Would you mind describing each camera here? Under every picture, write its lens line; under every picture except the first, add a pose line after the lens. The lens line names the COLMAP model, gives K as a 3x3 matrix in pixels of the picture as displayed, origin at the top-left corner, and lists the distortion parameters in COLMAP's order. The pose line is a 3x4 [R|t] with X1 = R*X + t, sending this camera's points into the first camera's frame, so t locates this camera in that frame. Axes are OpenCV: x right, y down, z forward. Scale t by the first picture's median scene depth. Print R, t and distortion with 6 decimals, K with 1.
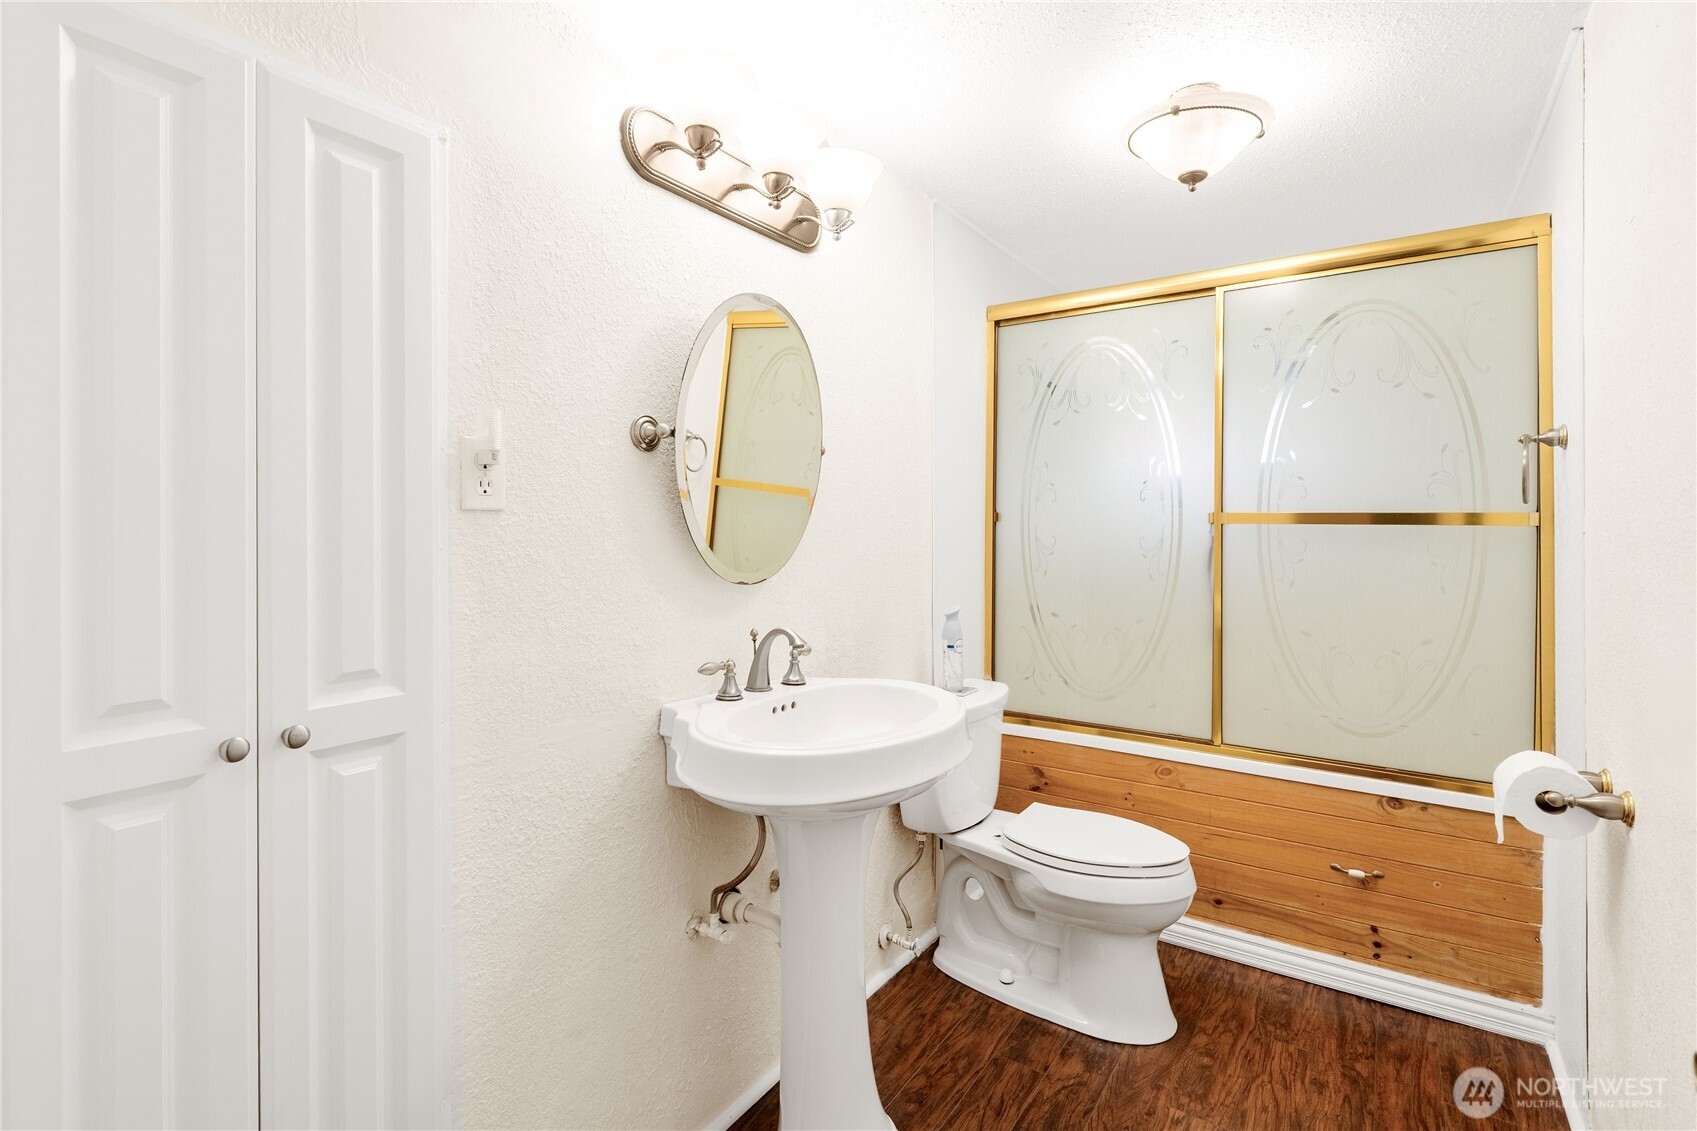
lens RADIAL K [[780.8, 0, 848.4], [0, 780.8, 547.2], [0, 0, 1]] dist [-0.004424, 0.000278]
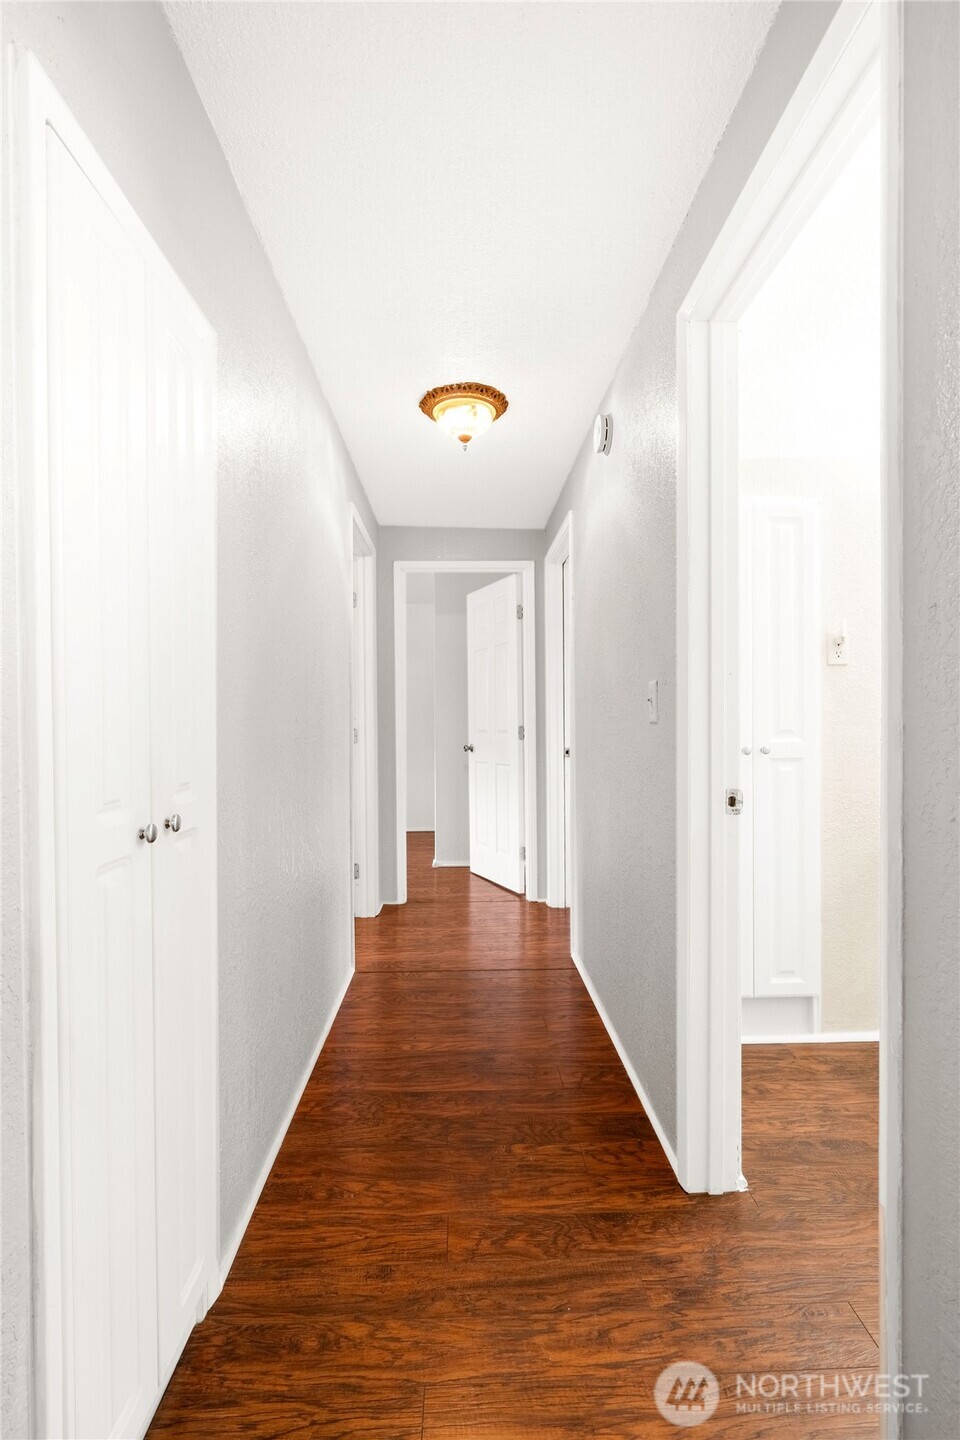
lens RADIAL K [[662.5, 0, 479.9], [0, 662.5, 715.9], [0, 0, 1]] dist [-0.004424, 0.000278]
pose [[0.586205, -0.003749, -0.810154, 0.466716], [-0.005795, 0.999944, -0.008820, 0.123559], [0.810142, 0.009866, 0.586150, -0.941377]]
